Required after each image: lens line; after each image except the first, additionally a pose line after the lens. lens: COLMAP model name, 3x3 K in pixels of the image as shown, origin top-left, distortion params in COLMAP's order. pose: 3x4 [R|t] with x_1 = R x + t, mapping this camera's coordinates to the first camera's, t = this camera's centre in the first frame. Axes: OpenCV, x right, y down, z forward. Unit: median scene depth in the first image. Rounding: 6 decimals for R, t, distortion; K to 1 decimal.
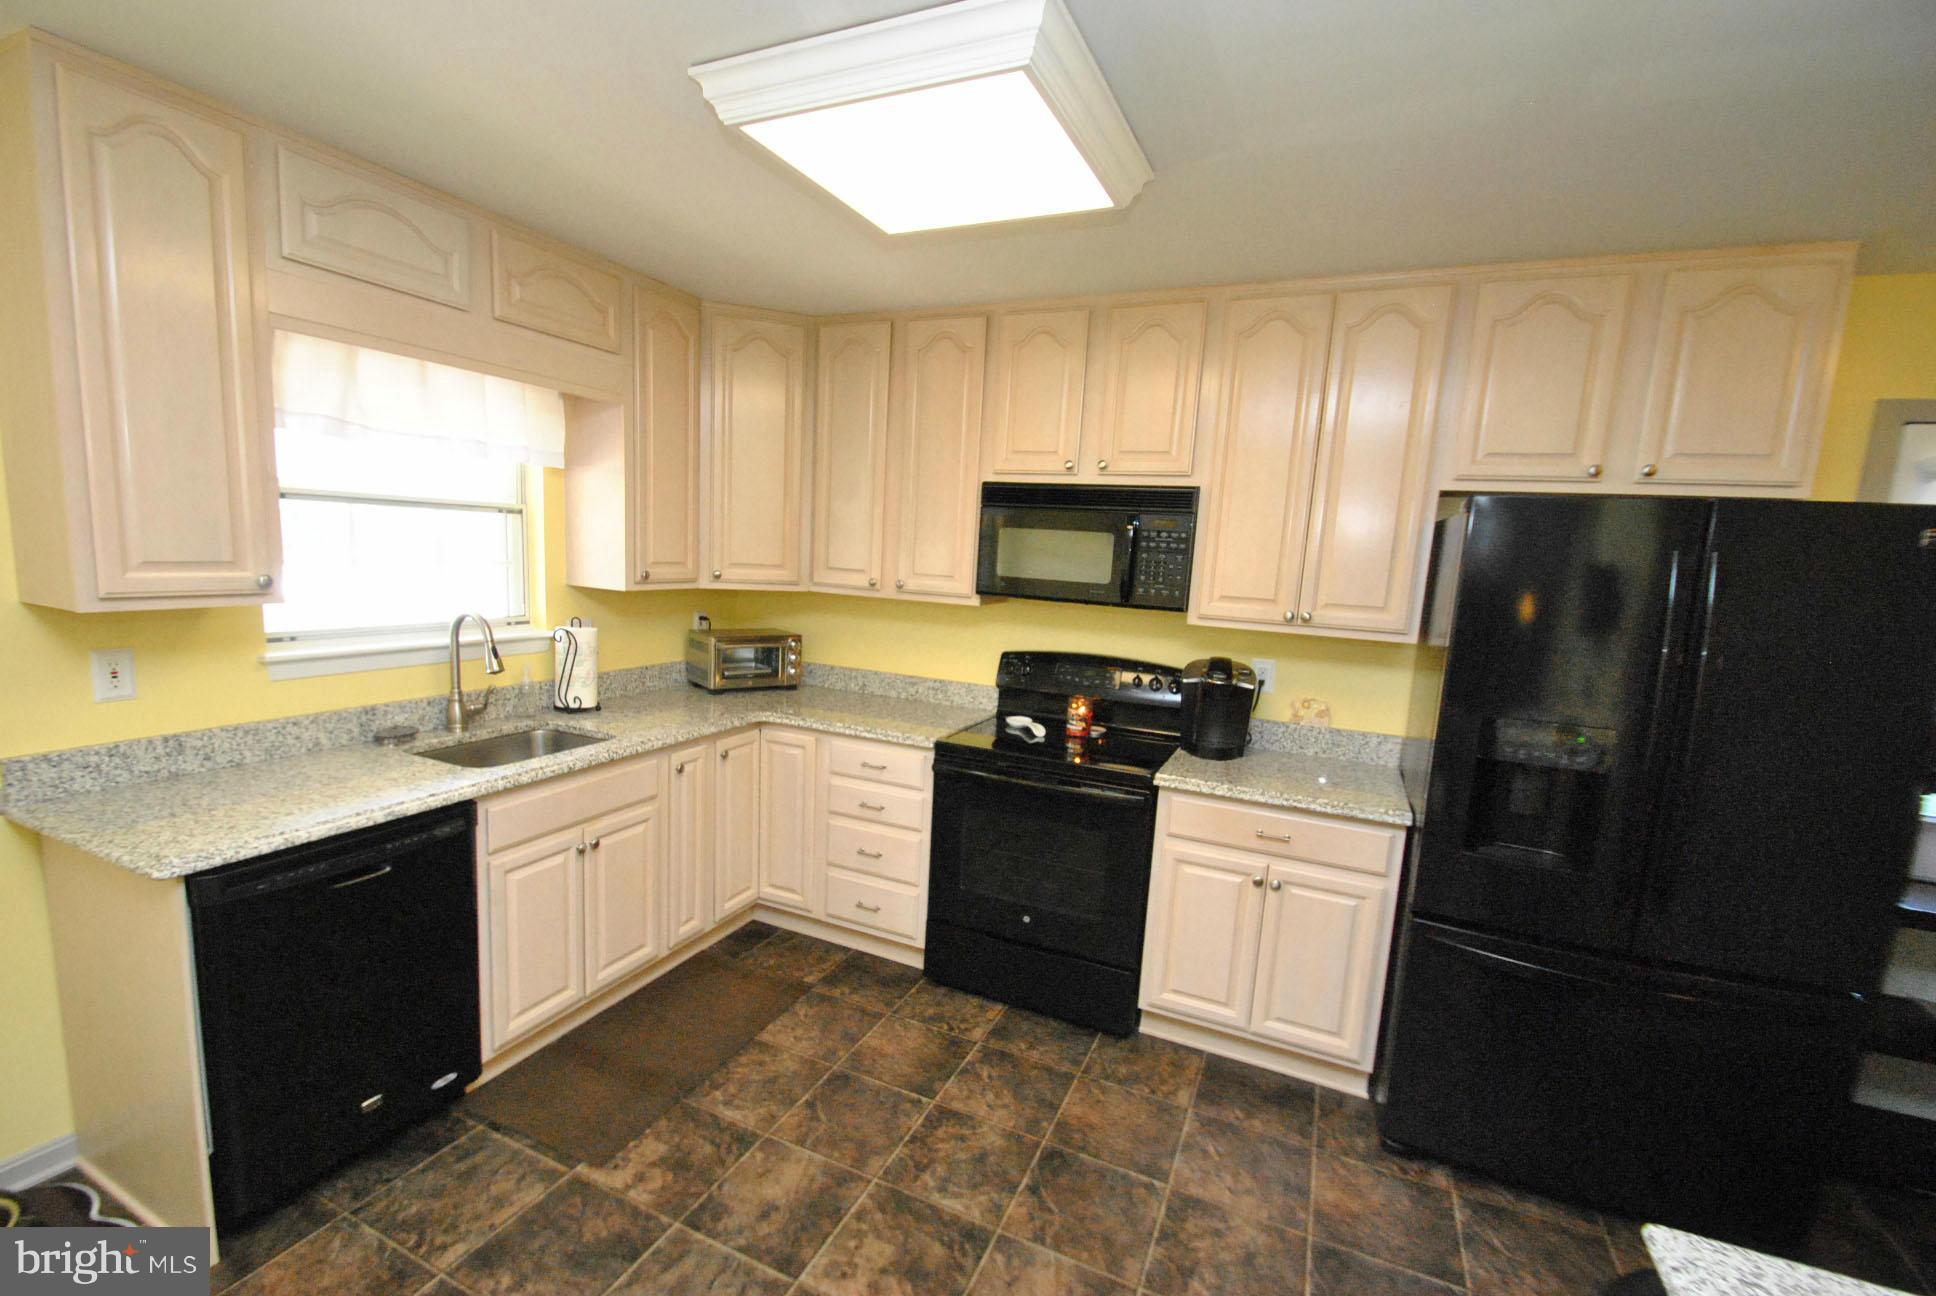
lens RADIAL K [[843.6, 0, 943.0], [0, 843.6, 676.8], [0, 0, 1]] dist [-0.000531, -0.000378]
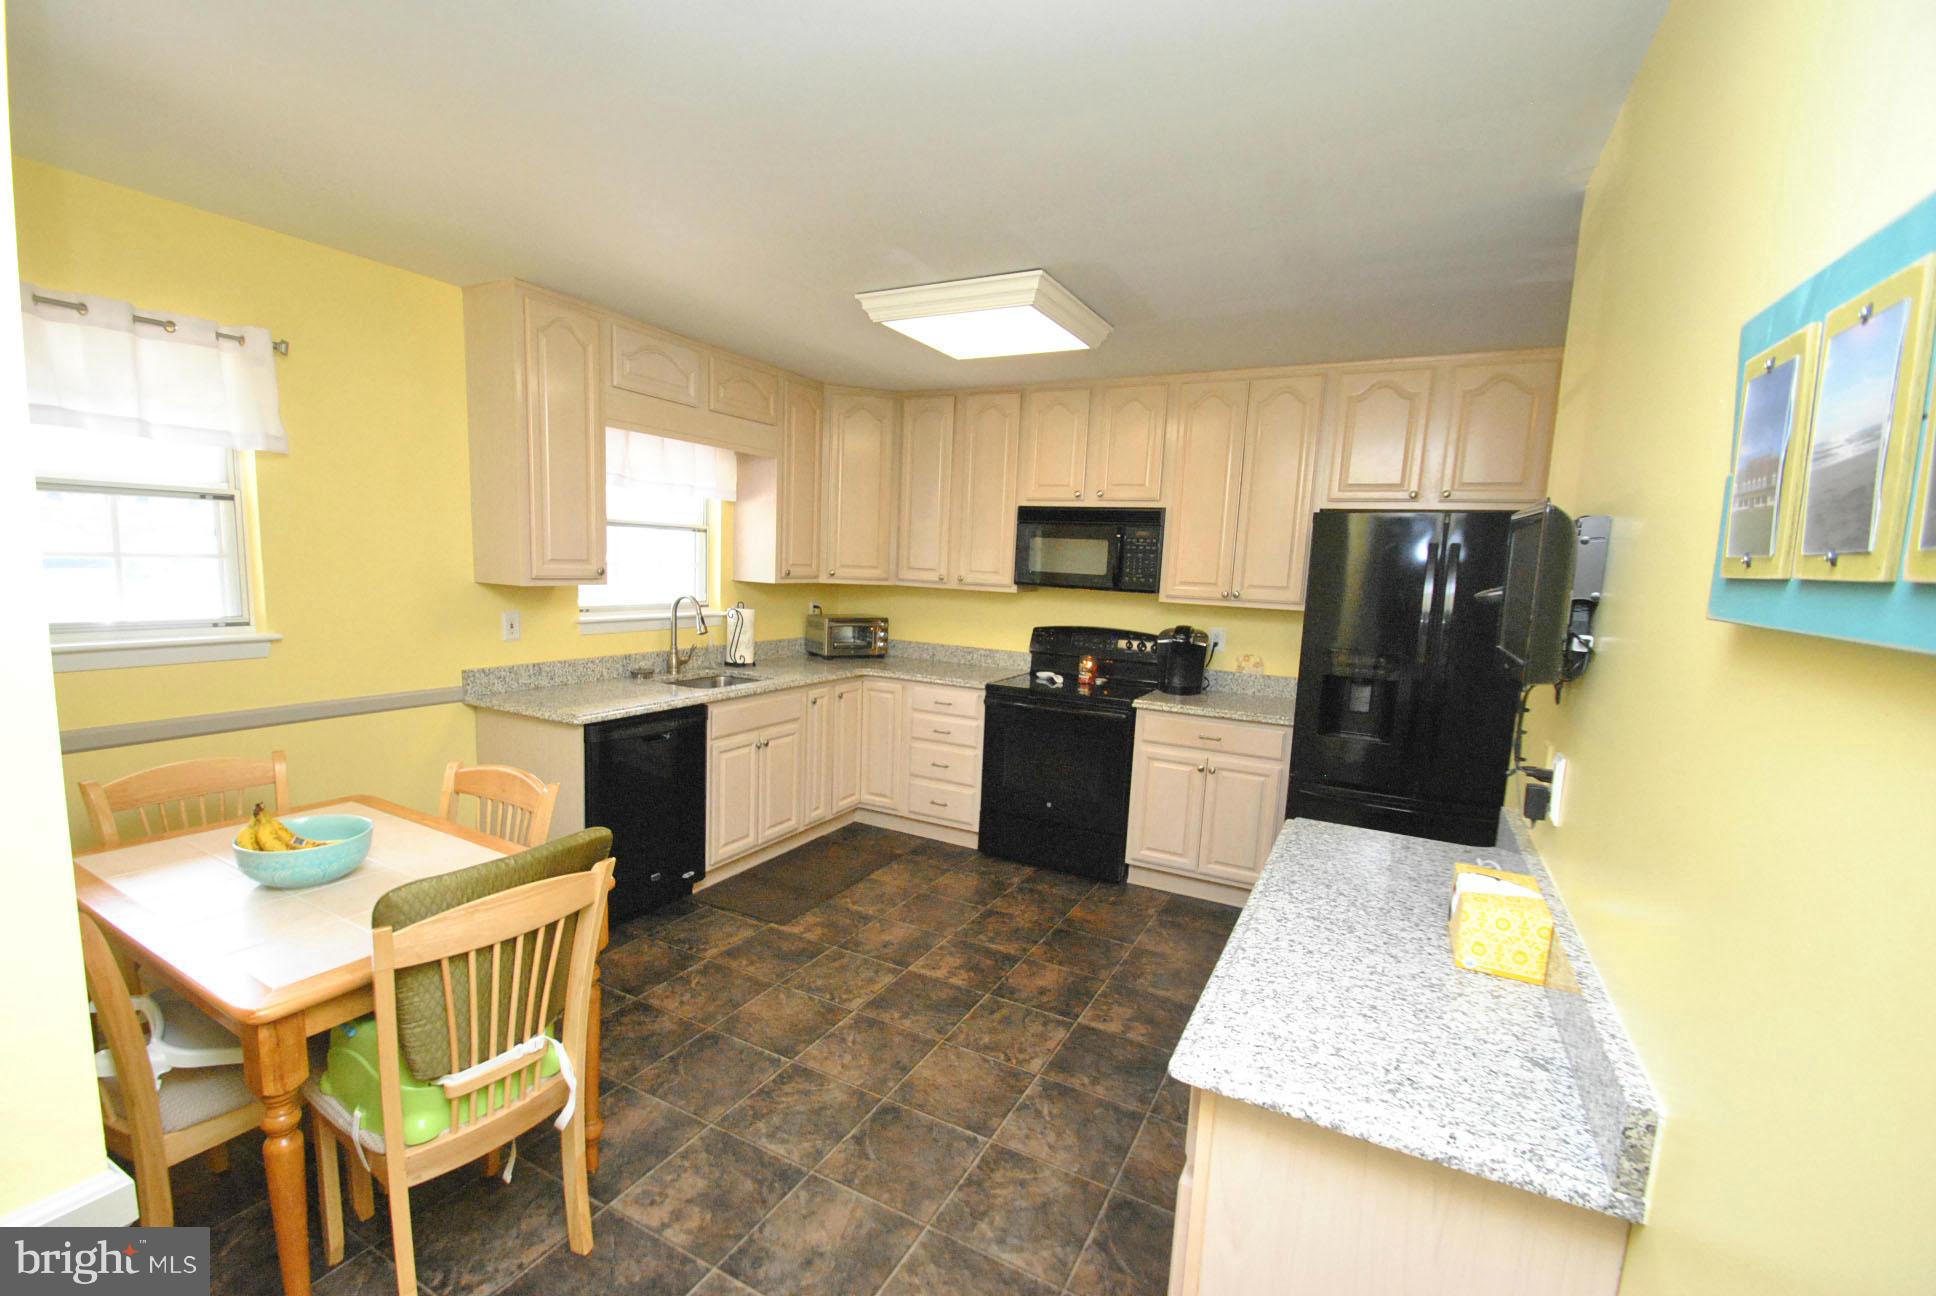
lens RADIAL K [[843.6, 0, 943.0], [0, 843.6, 676.8], [0, 0, 1]] dist [-0.000531, -0.000378]
pose [[0.998270, -0.002439, -0.058744, 0.002374], [0.001279, 0.999804, -0.019764, 0.093108], [0.058780, 0.019654, 0.998077, -0.461566]]
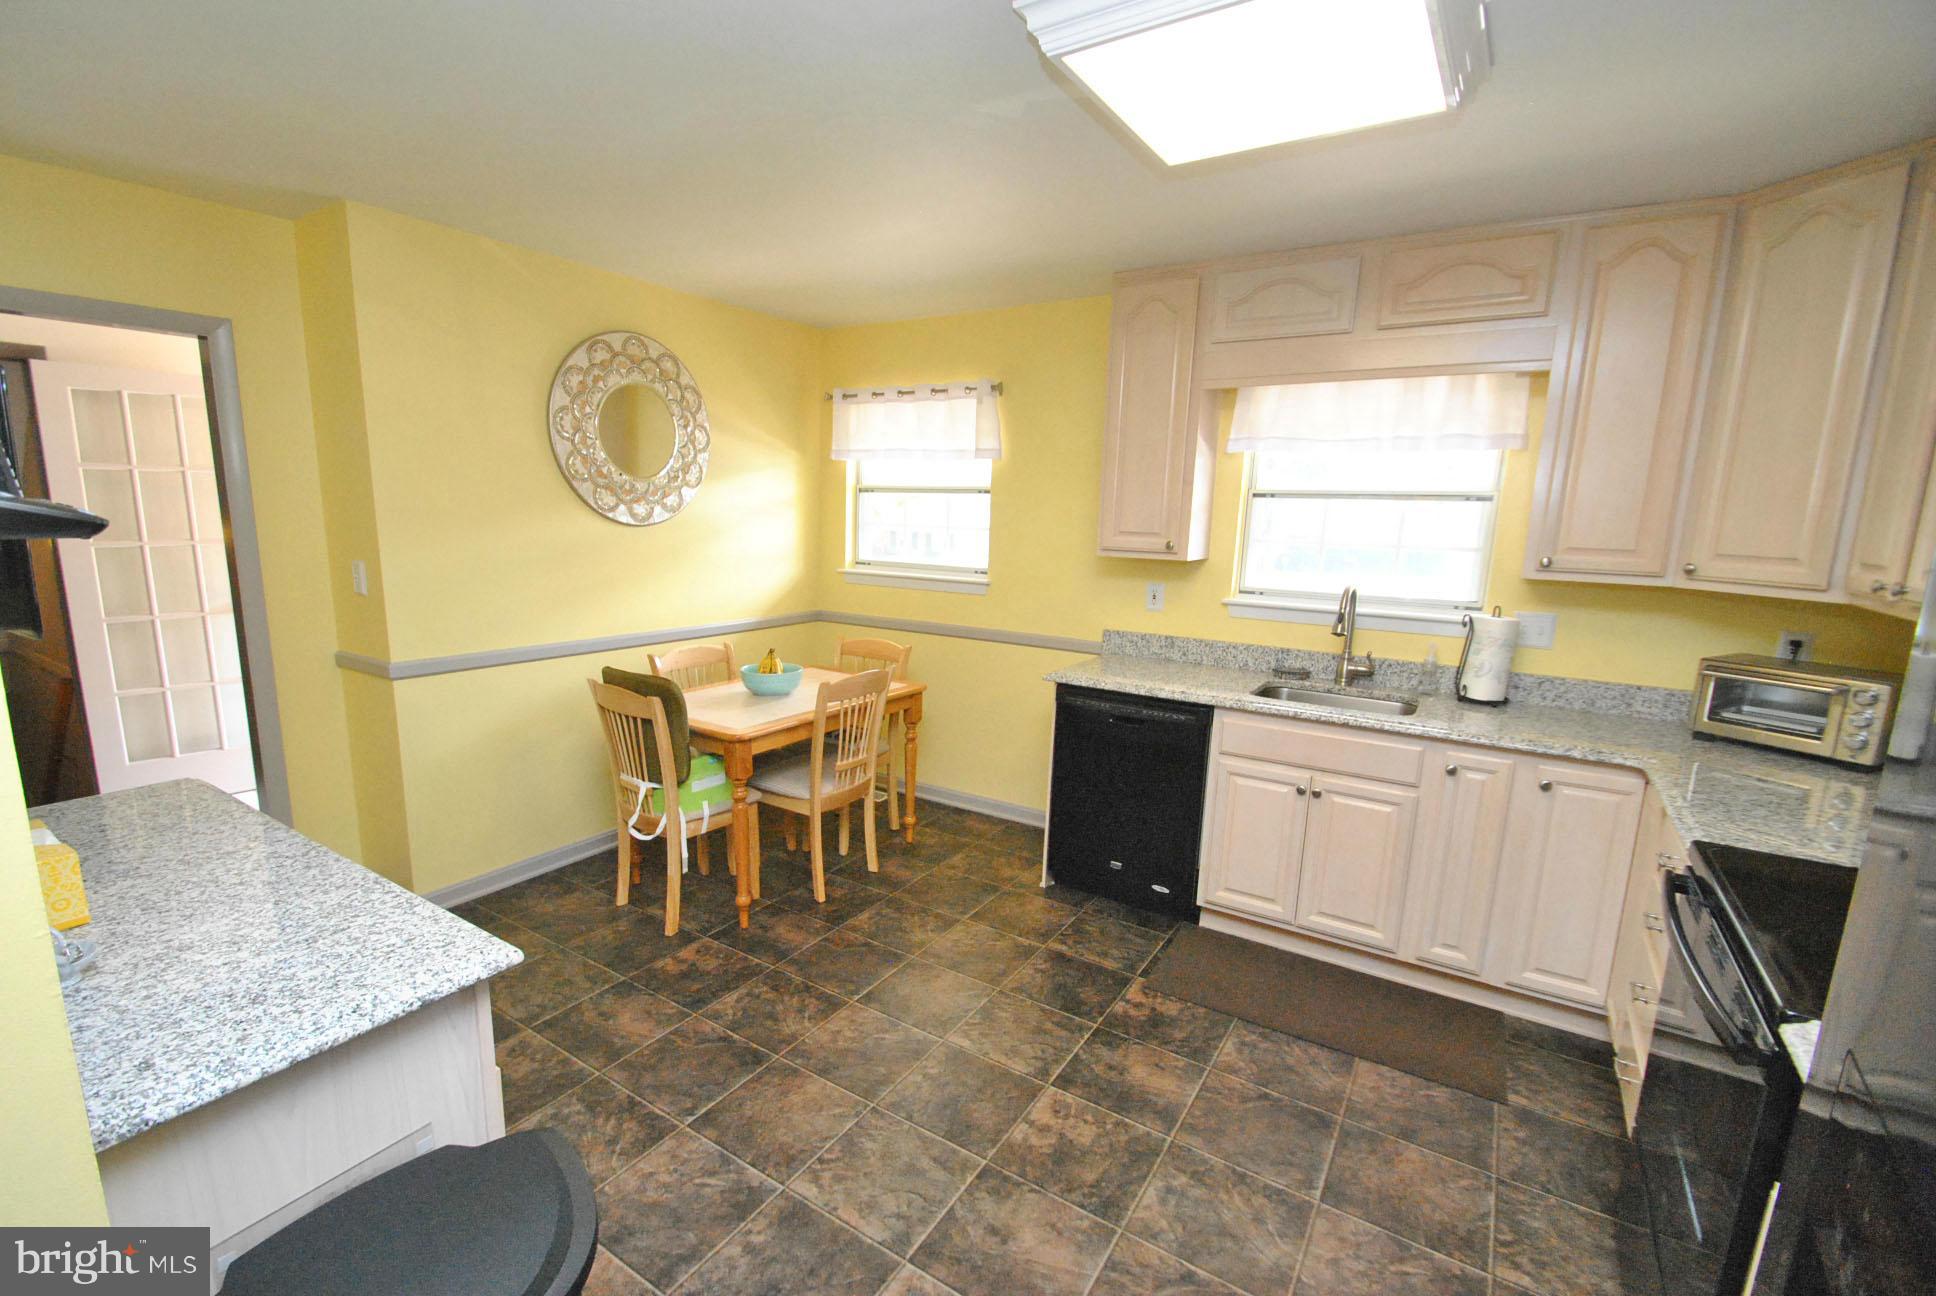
lens RADIAL K [[843.6, 0, 943.0], [0, 843.6, 676.8], [0, 0, 1]] dist [-0.000531, -0.000378]
pose [[-0.143972, 0.133691, -0.980509, 0.624275], [-0.190085, 0.968645, 0.159984, -0.027860], [0.971154, 0.209413, -0.114046, 0.537428]]
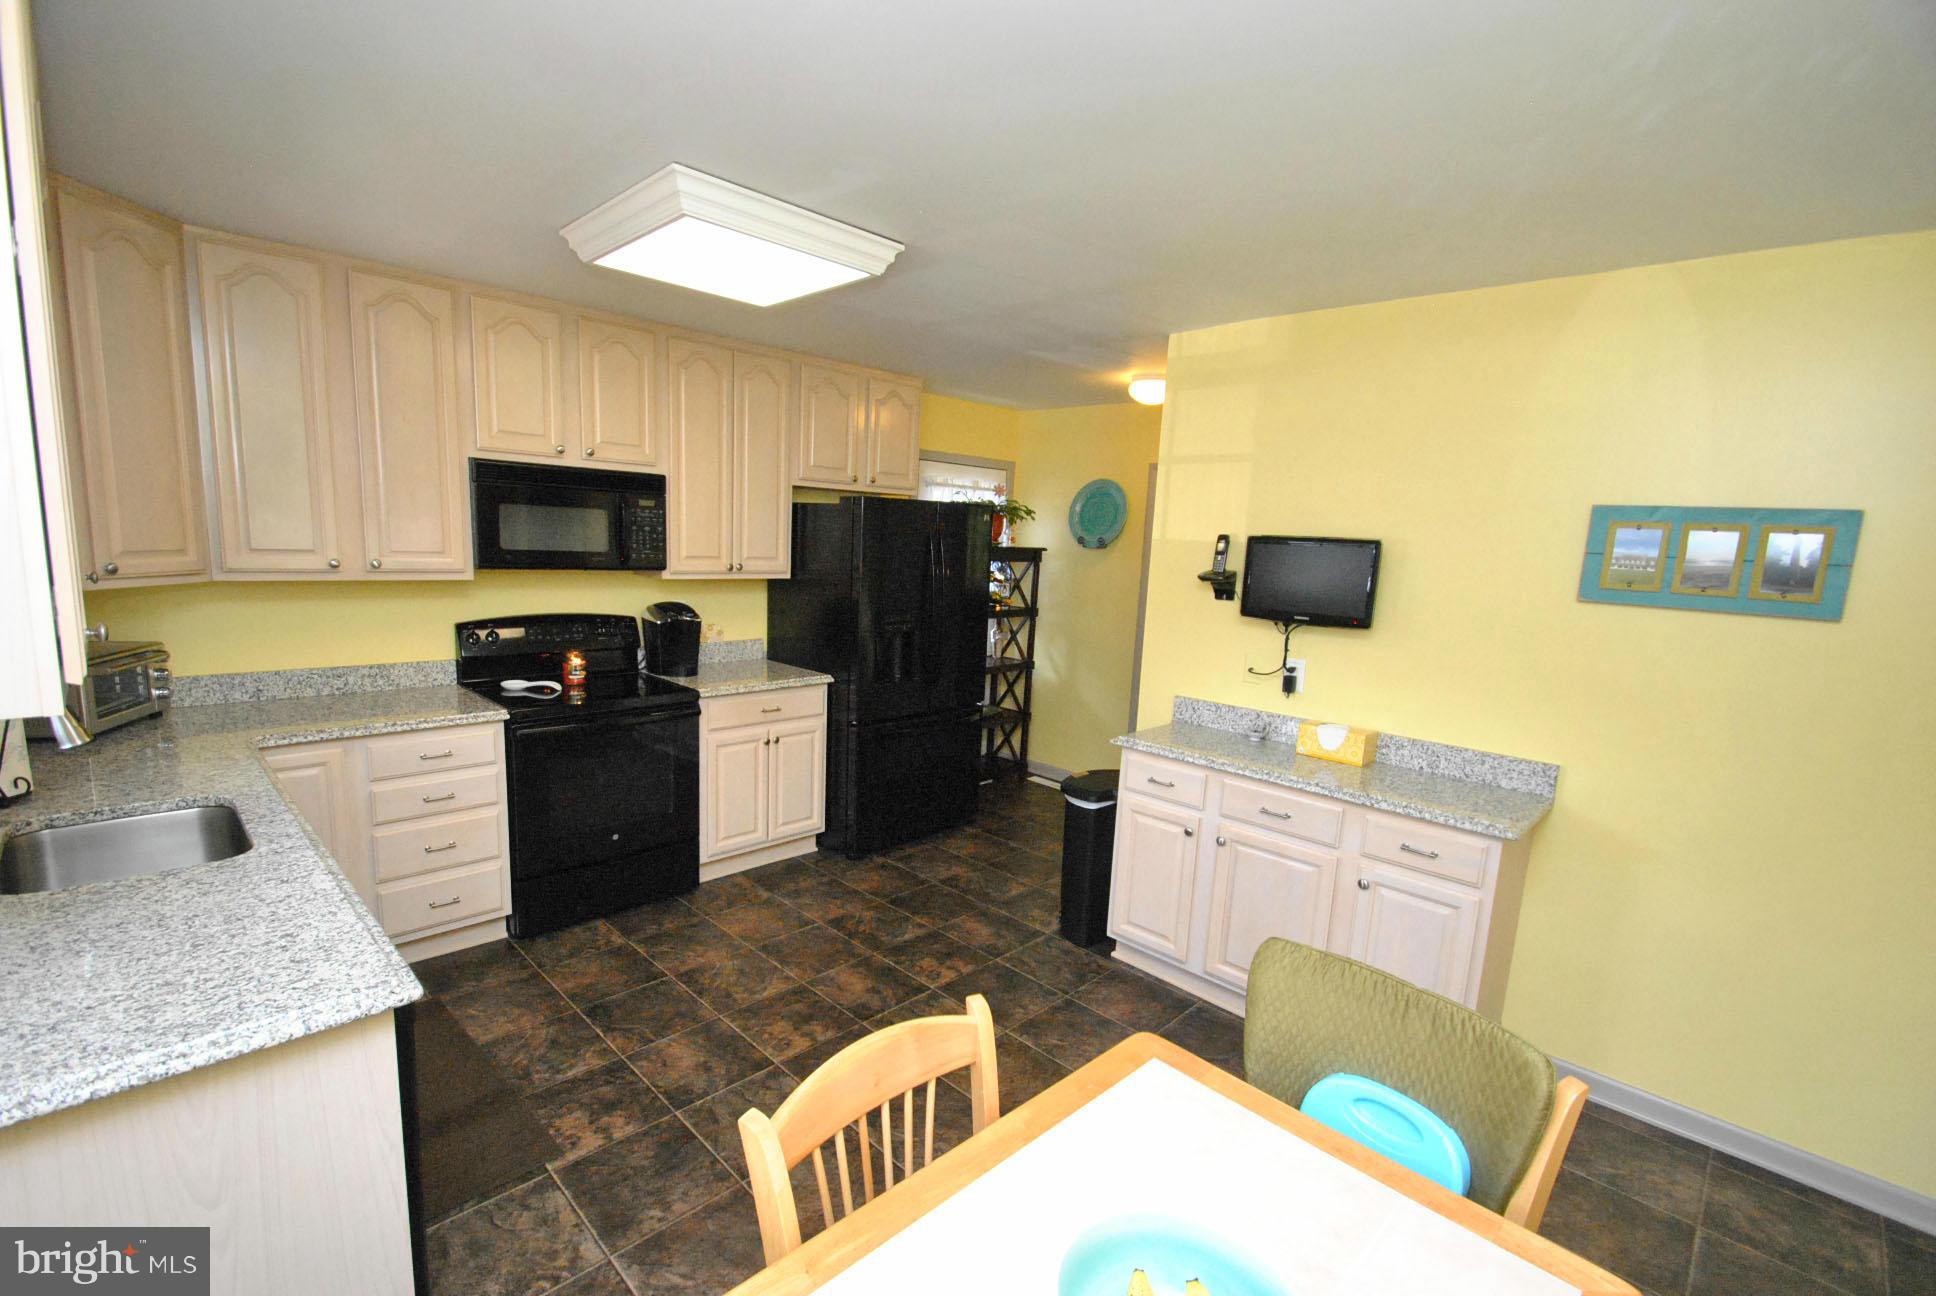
lens RADIAL K [[843.6, 0, 943.0], [0, 843.6, 676.8], [0, 0, 1]] dist [-0.000531, -0.000378]
pose [[0.346757, -0.192982, 0.917887, -0.776984], [0.120894, 0.979638, 0.160294, -0.069003], [-0.930131, 0.055384, 0.363027, 0.119399]]
